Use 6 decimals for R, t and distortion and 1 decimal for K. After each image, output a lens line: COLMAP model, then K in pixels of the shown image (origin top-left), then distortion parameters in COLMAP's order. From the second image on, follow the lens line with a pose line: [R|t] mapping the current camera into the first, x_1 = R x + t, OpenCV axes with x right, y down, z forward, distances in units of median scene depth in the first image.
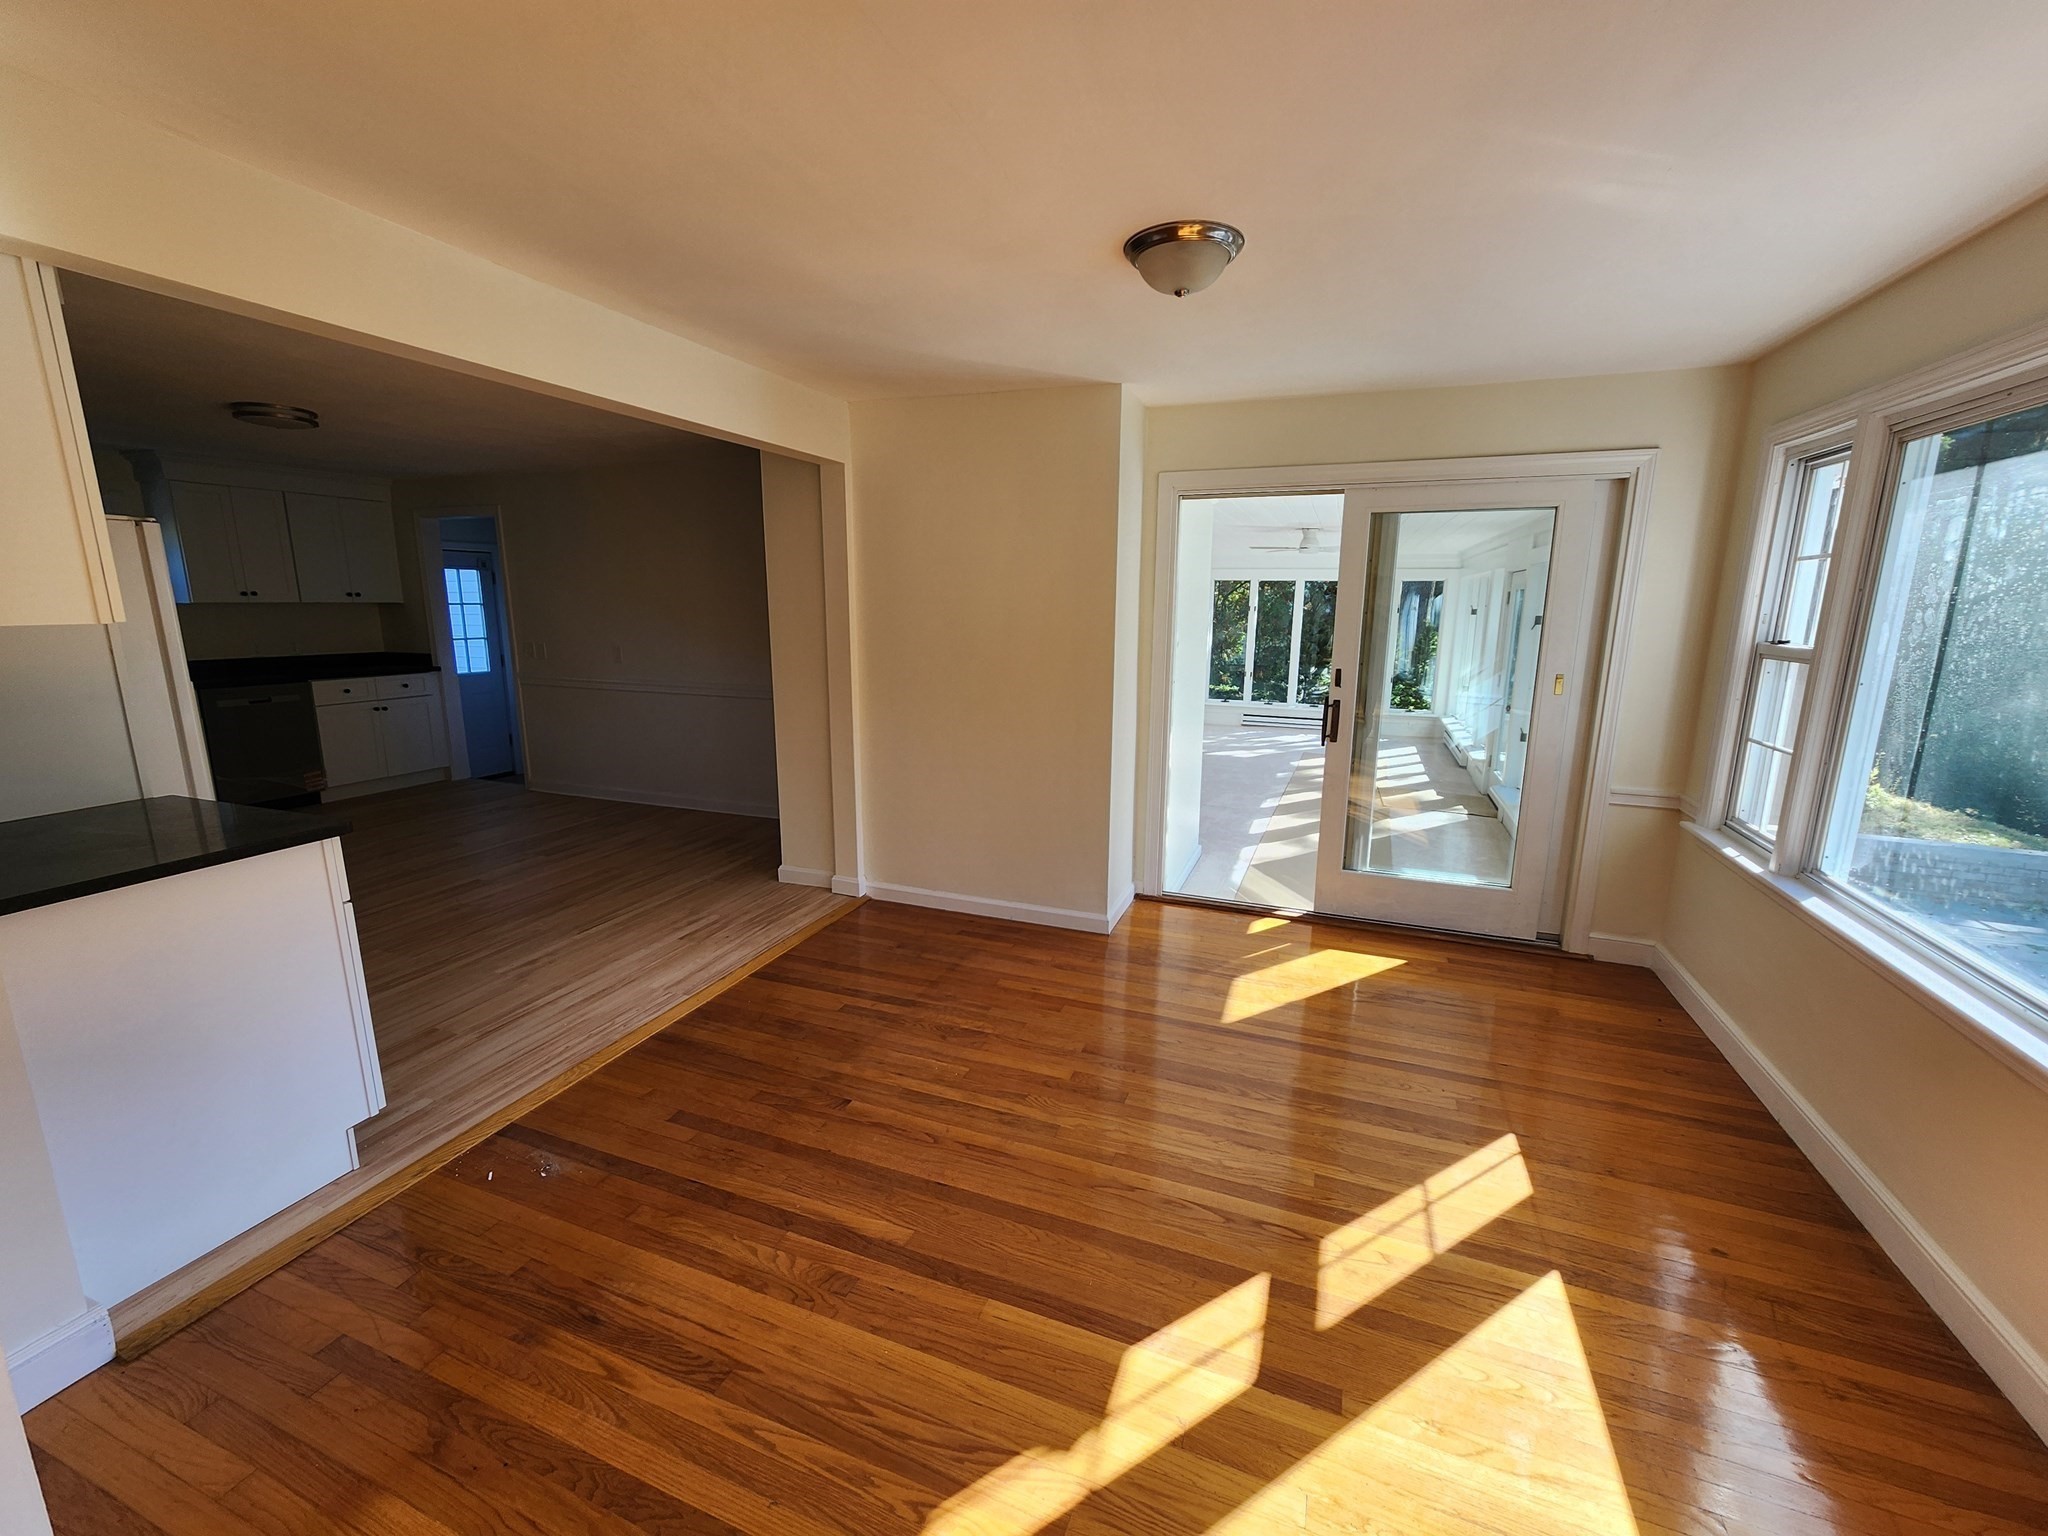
lens RADIAL K [[839.3, 0, 1017.6], [0, 839.3, 766.7], [0, 0, 1]] dist [0.002040, -0.000256]
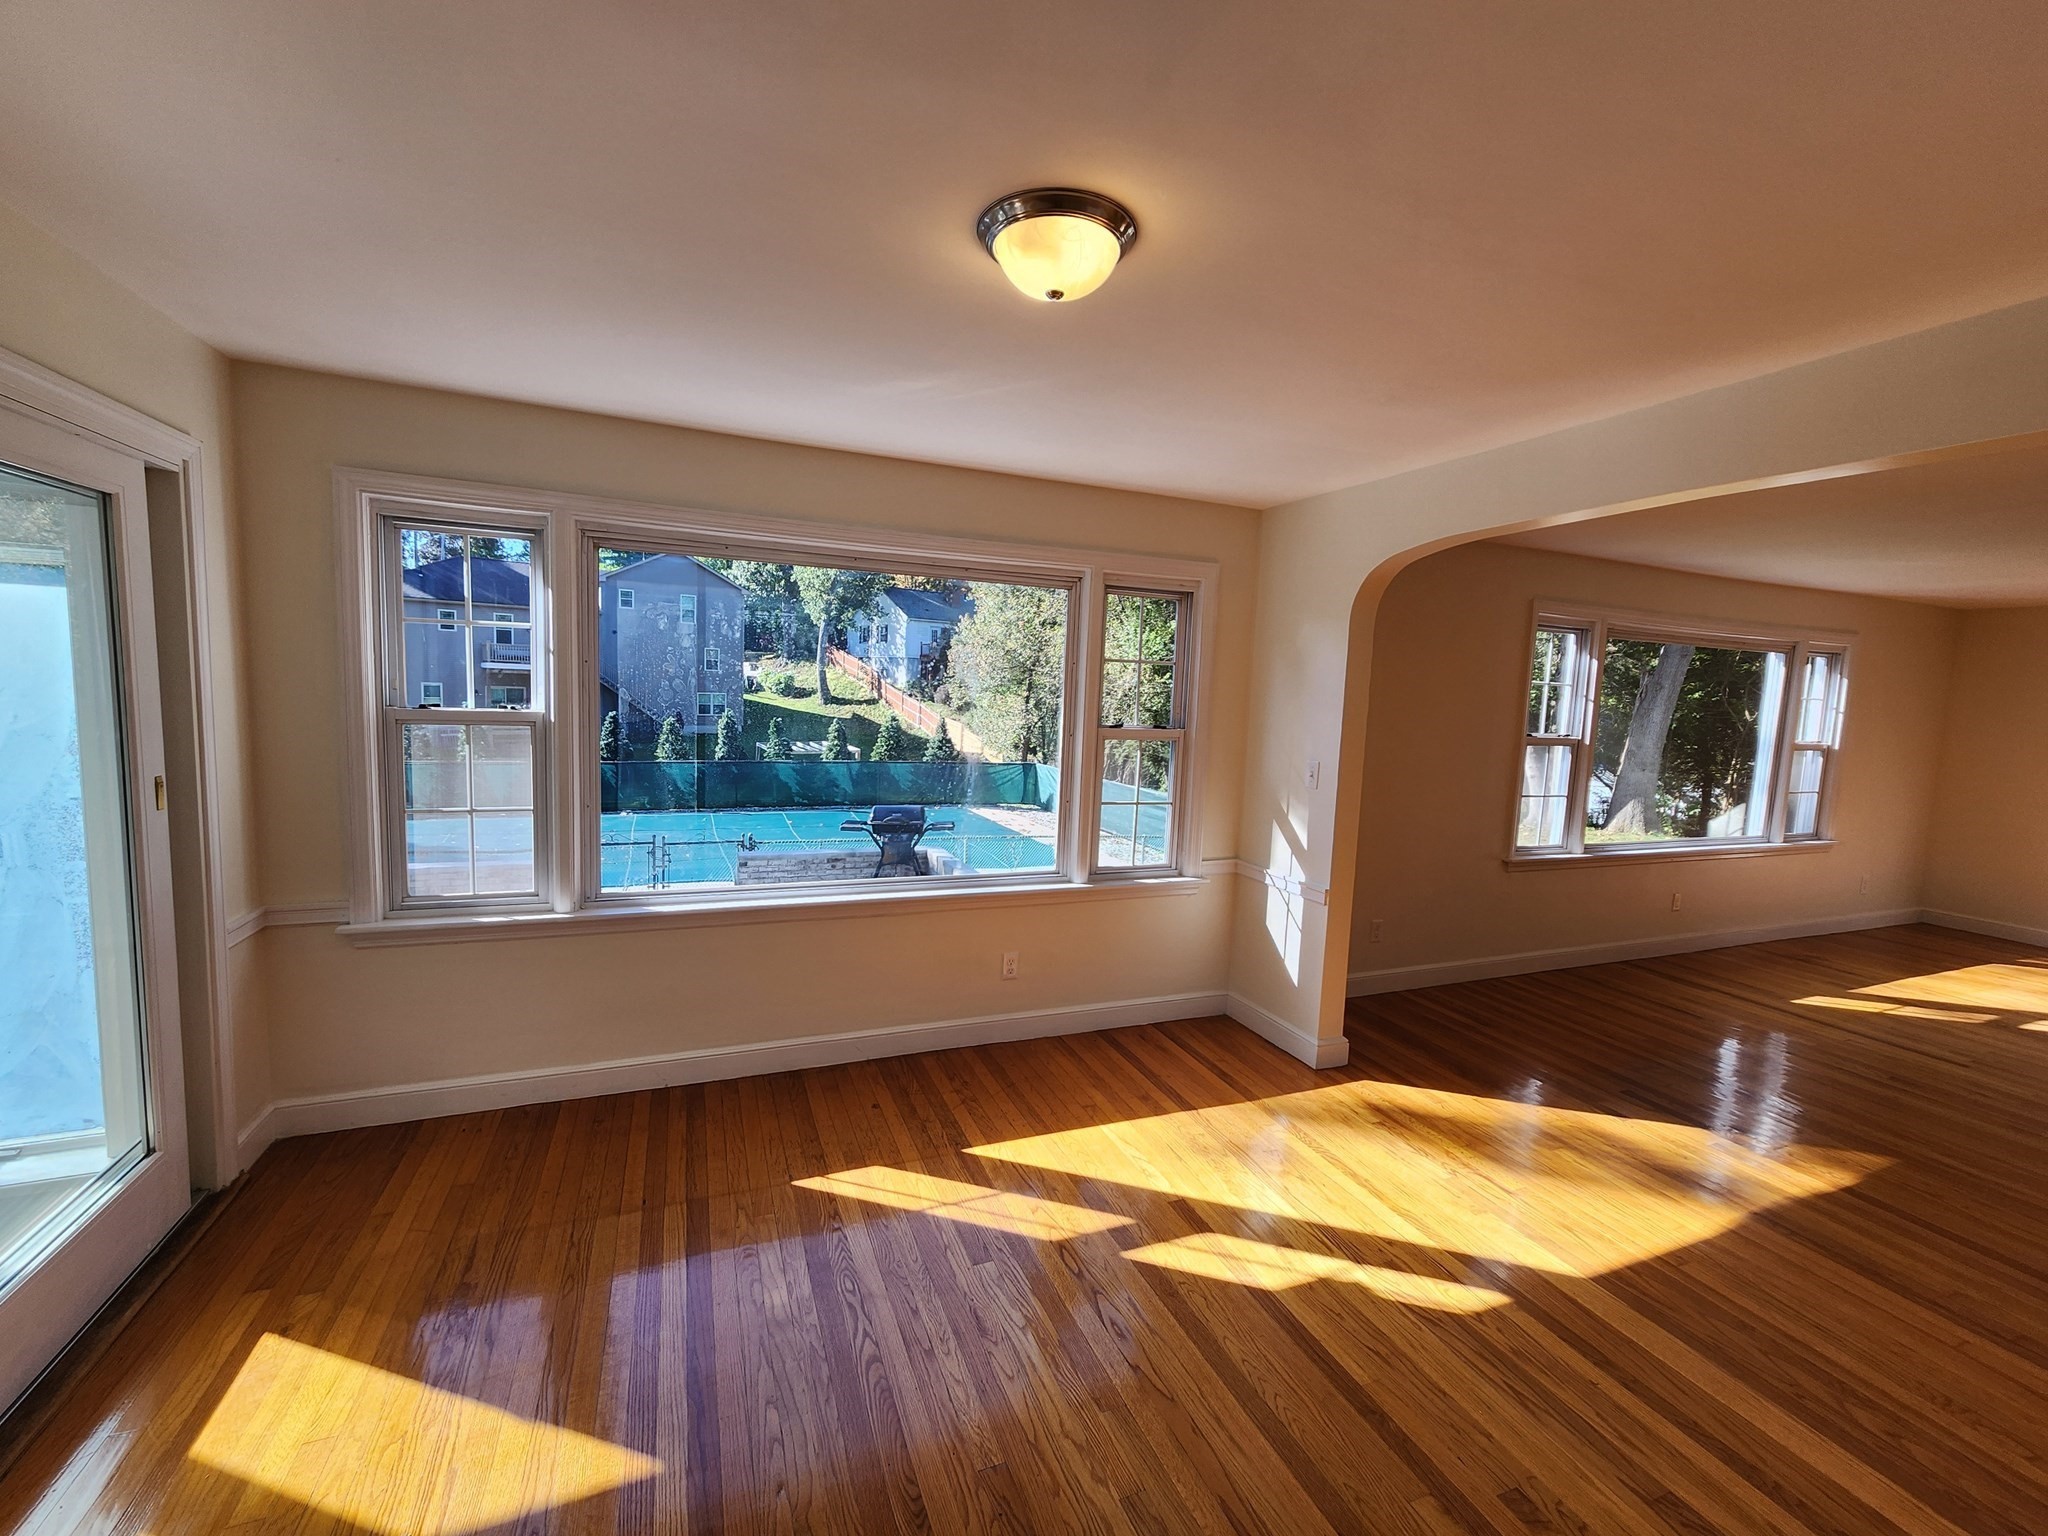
lens RADIAL K [[839.3, 0, 1017.6], [0, 839.3, 766.7], [0, 0, 1]] dist [0.002040, -0.000256]
pose [[-0.681789, -0.109242, 0.723347, -0.340570], [0.096137, 0.966832, 0.236628, -0.319831], [-0.725205, 0.230871, -0.648673, 1.497403]]
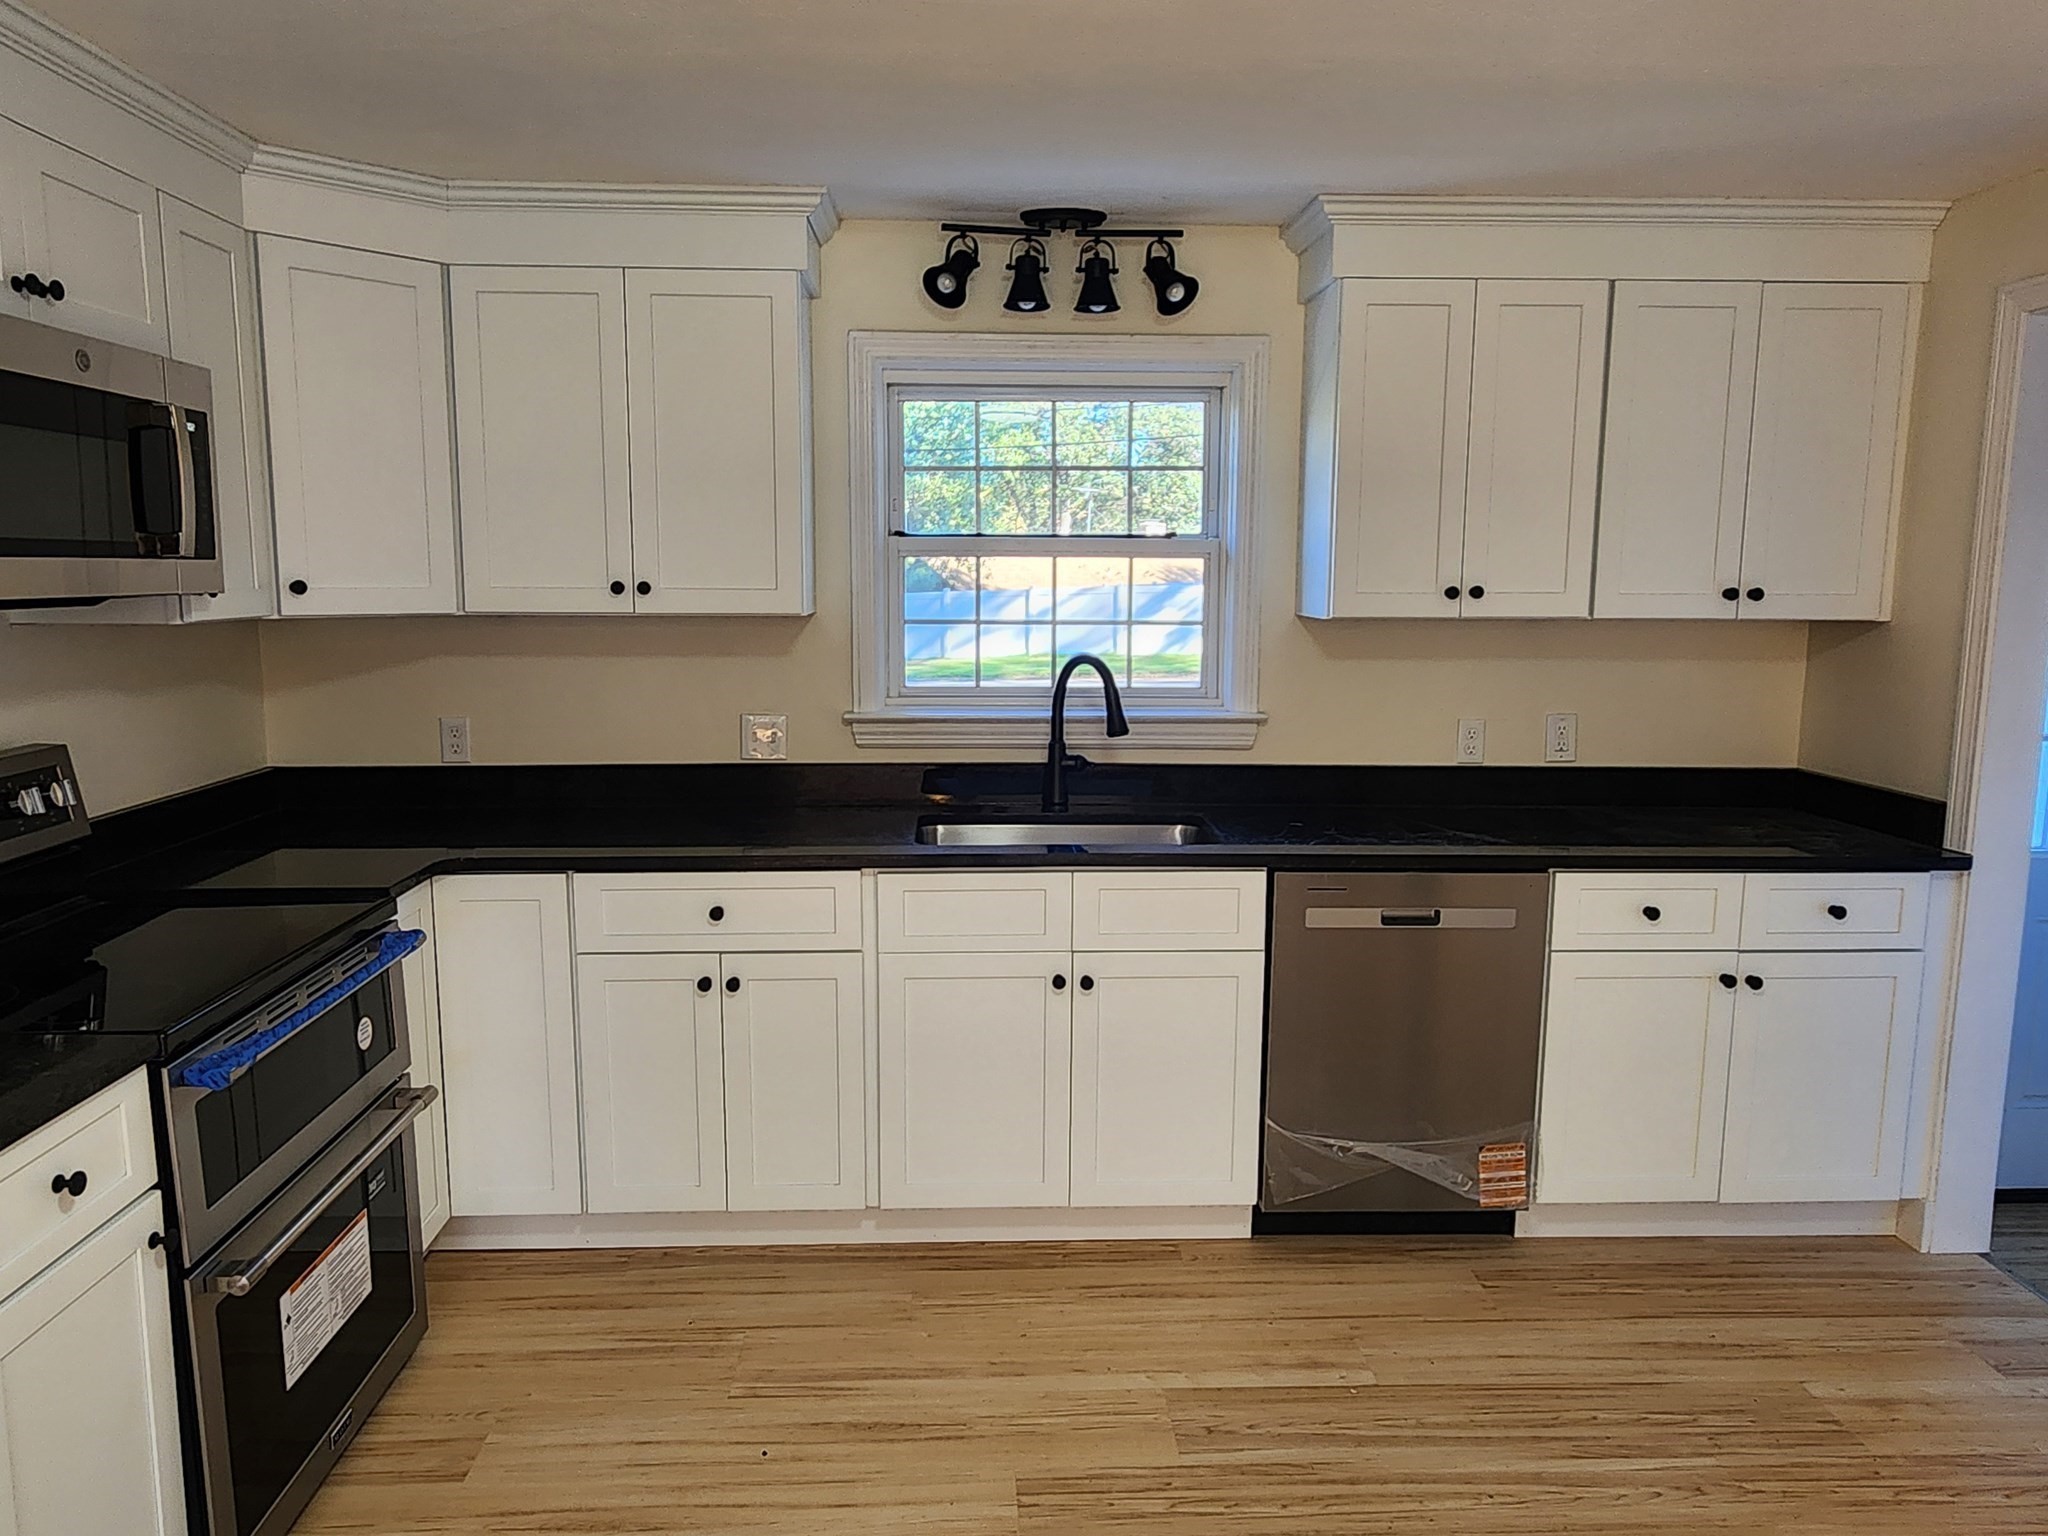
lens RADIAL K [[1387.1, 0, 998.8], [0, 1387.1, 768.5], [0, 0, 1]] dist [-0.001163, -0.000756]
pose [[0.394573, 0.126265, -0.910148, -1.224467], [-0.181771, 0.981665, 0.057384, -0.348342], [0.900706, 0.142797, 0.410290, 1.589911]]
